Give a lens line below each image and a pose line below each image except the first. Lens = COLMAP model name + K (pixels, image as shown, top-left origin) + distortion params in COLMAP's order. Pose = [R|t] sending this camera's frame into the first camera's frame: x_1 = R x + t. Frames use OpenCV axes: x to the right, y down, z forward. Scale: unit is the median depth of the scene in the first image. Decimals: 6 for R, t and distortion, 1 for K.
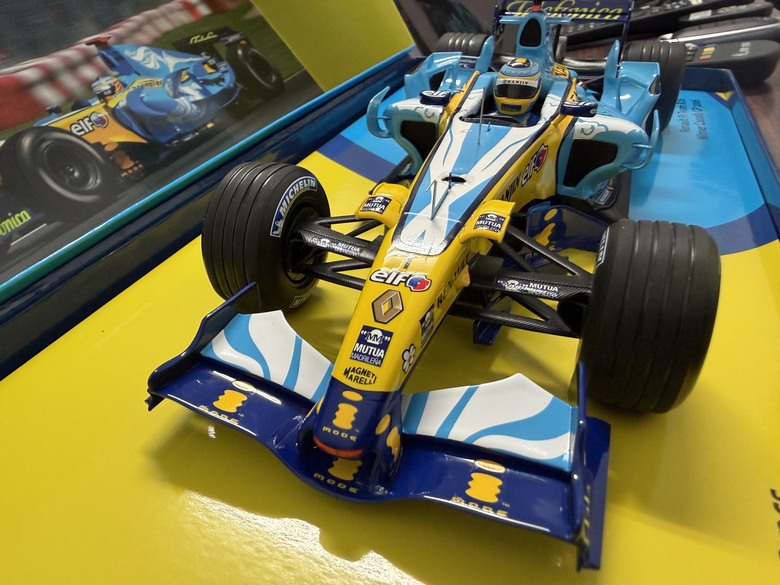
lens RADIAL K [[566.3, 0, 327.7], [0, 566.3, 289.9], [0, 0, 1]] dist [-0.010457, 0.014080]
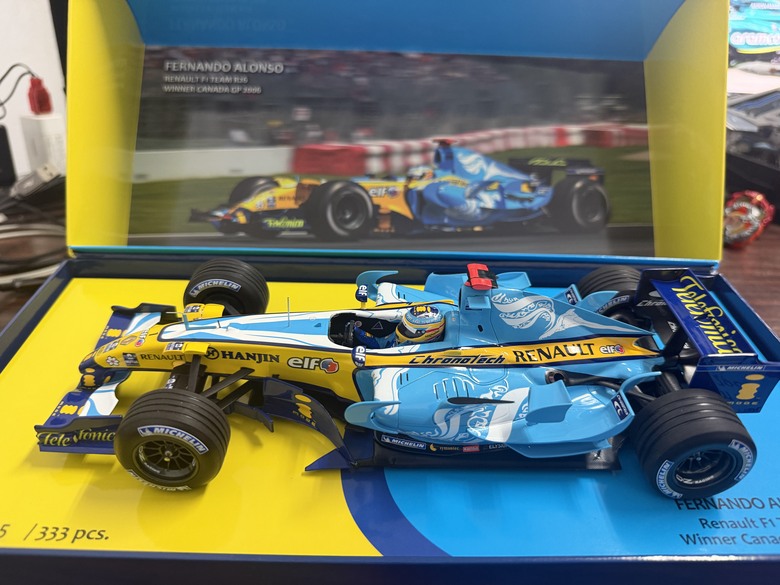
lens RADIAL K [[567.0, 0, 385.1], [0, 567.0, 295.7], [0, 0, 1]] dist [0.100473, -0.274627]
pose [[0.433544, 0.555881, -0.709251, 0.784328], [-0.532969, 0.792823, 0.295593, -0.504676], [0.726625, 0.249856, 0.639991, 0.095272]]
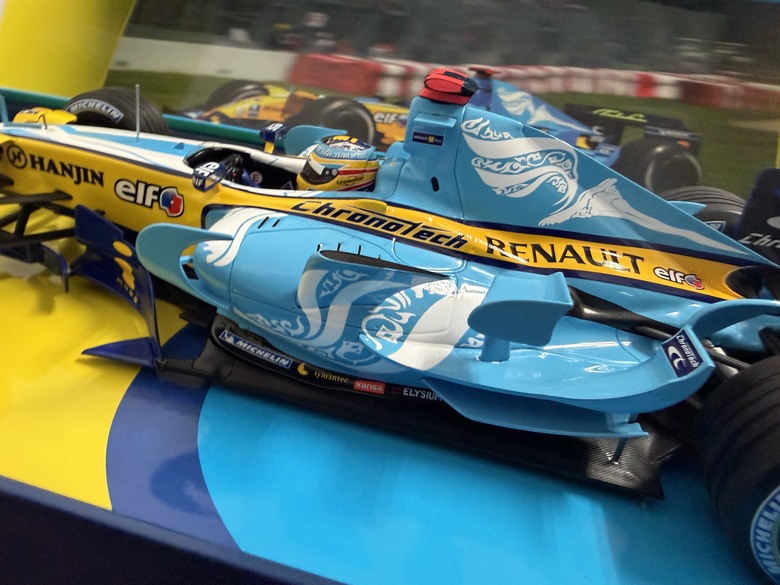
lens RADIAL K [[566.3, 0, 331.4], [0, 566.3, 288.1], [0, 0, 1]] dist [-0.008569, 0.021996]
pose [[0.177822, 0.538484, -0.823659, 0.694666], [-0.632485, 0.703760, 0.323548, -0.332986], [0.753884, 0.463419, 0.465727, 0.497839]]
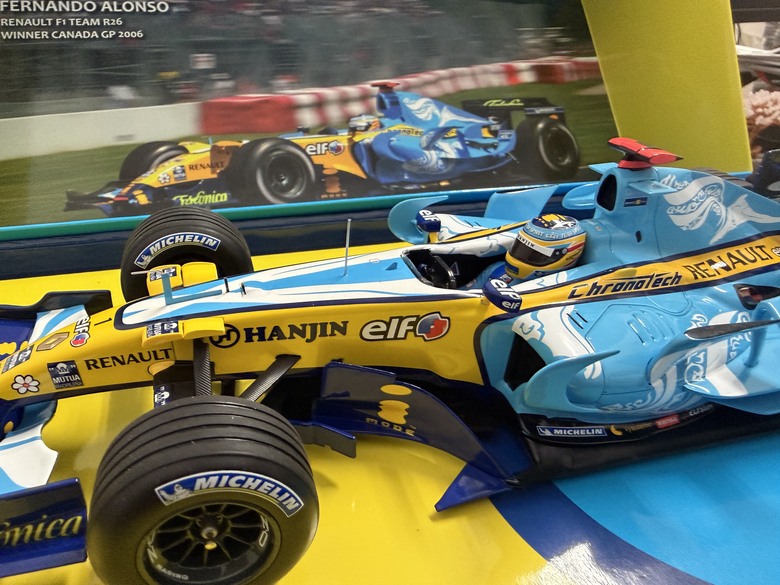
lens RADIAL K [[566.3, 0, 342.0], [0, 566.3, 293.8], [0, 0, 1]] dist [-0.002554, 0.008504]
pose [[0.647763, 0.431886, -0.627597, 0.462390], [-0.459878, 0.878437, 0.129849, -0.189508], [0.607384, 0.204507, 0.767634, 0.166189]]
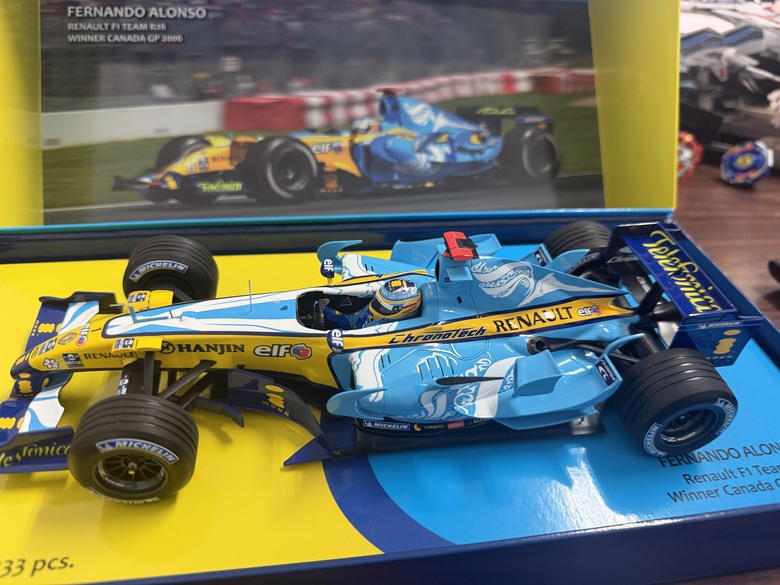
lens RADIAL K [[572.6, 0, 384.2], [0, 572.6, 294.0], [0, 0, 1]] dist [0.097706, -0.293837]
pose [[0.549200, 0.582825, -0.598911, 0.695147], [-0.521937, 0.798919, 0.298846, -0.484744], [0.652657, 0.148468, 0.742964, 0.082311]]
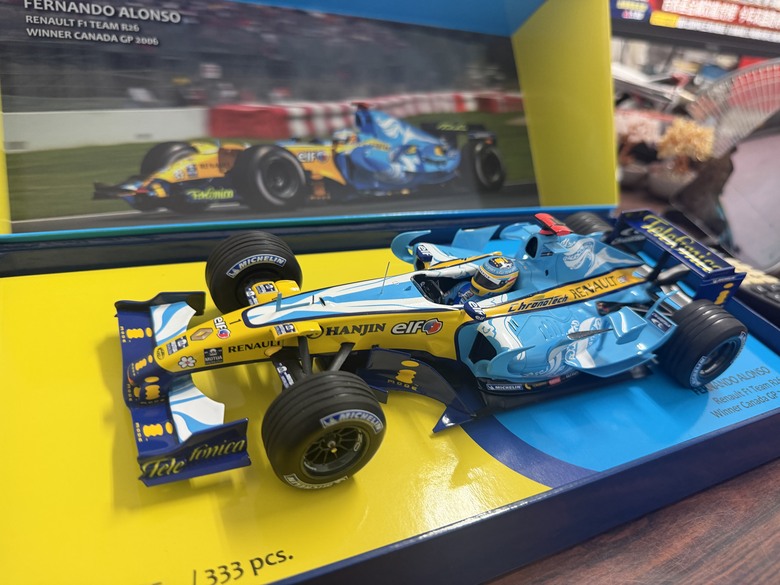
lens RADIAL K [[570.3, 0, 393.3], [0, 570.3, 293.8], [0, 0, 1]] dist [0.104528, -0.319839]
pose [[0.757714, 0.505828, -0.412320, 0.493040], [-0.521808, 0.849047, 0.082680, -0.216147], [0.391901, 0.152504, 0.907279, -0.182532]]
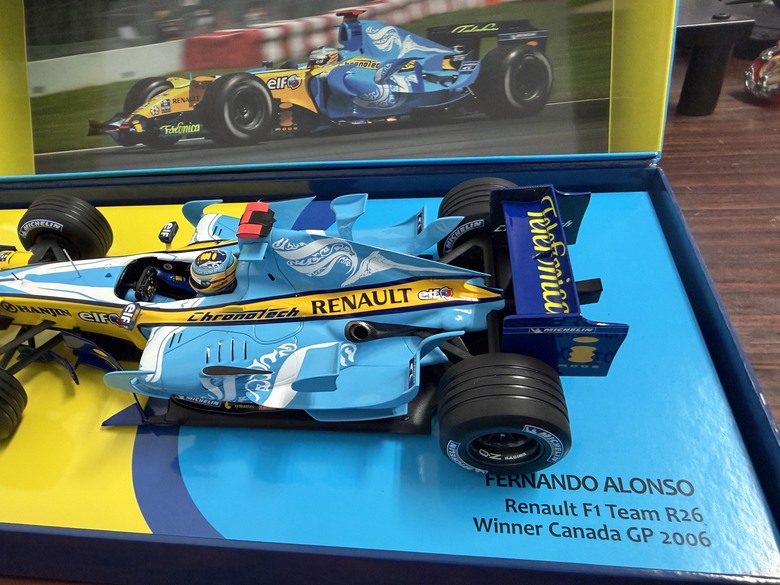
lens RADIAL K [[560.0, 0, 346.2], [0, 560.0, 292.6], [0, 0, 1]] dist [-0.009088, 0.001100]
pose [[0.336378, 0.700337, -0.629585, 0.772322], [-0.425983, 0.709392, 0.561517, -0.717528], [0.839874, 0.079311, 0.536956, 0.440048]]
